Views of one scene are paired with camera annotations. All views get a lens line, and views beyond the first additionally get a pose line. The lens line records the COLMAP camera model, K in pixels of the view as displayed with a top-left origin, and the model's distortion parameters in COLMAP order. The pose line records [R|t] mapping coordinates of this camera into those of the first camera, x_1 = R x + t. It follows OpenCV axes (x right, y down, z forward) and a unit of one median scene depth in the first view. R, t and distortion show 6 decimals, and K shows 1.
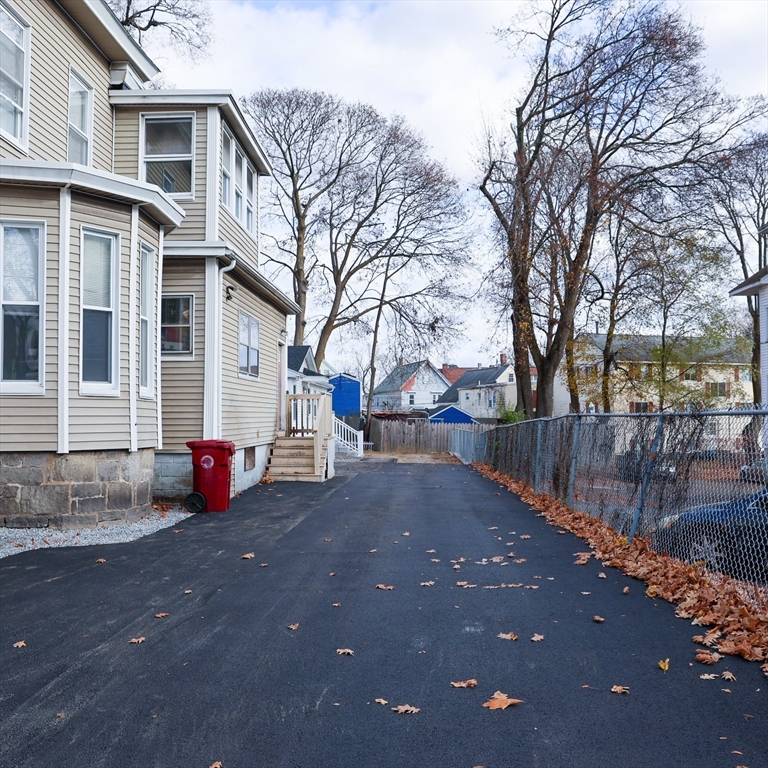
lens RADIAL K [[781.3, 0, 385.5], [0, 781.3, 385.0], [0, 0, 1]] dist [-0.070872, 0.000000]
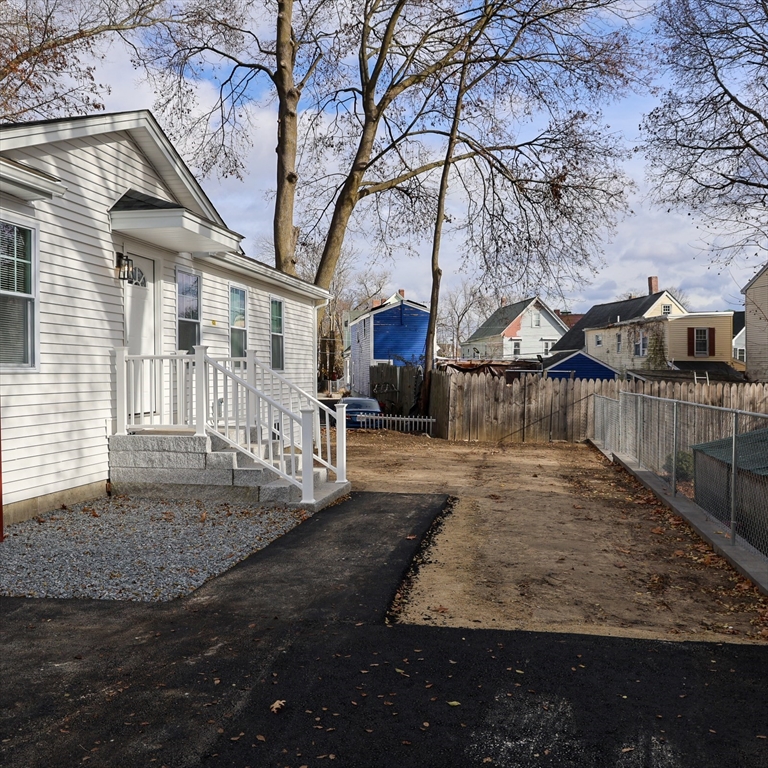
lens RADIAL K [[781.3, 0, 393.7], [0, 781.3, 384.7], [0, 0, 1]] dist [-0.070872, 0.000000]
pose [[0.992200, 0.001239, -0.124653, 0.019085], [0.005756, 0.998429, 0.055740, 0.022697], [0.124526, -0.056023, 0.990634, 0.468308]]
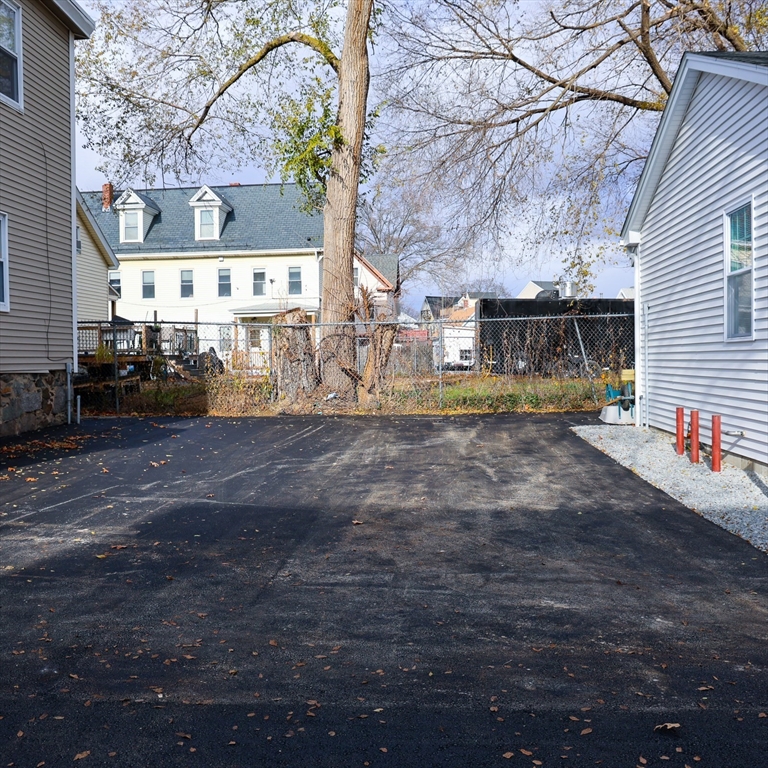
lens RADIAL K [[822.5, 0, 379.0], [0, 822.5, 387.2], [0, 0, 1]] dist [-0.064937, 0.000000]
pose [[-0.035503, 0.037980, -0.998648, 0.056046], [0.057440, 0.997703, 0.035902, 0.026866], [0.997718, -0.056088, -0.037603, 0.513036]]
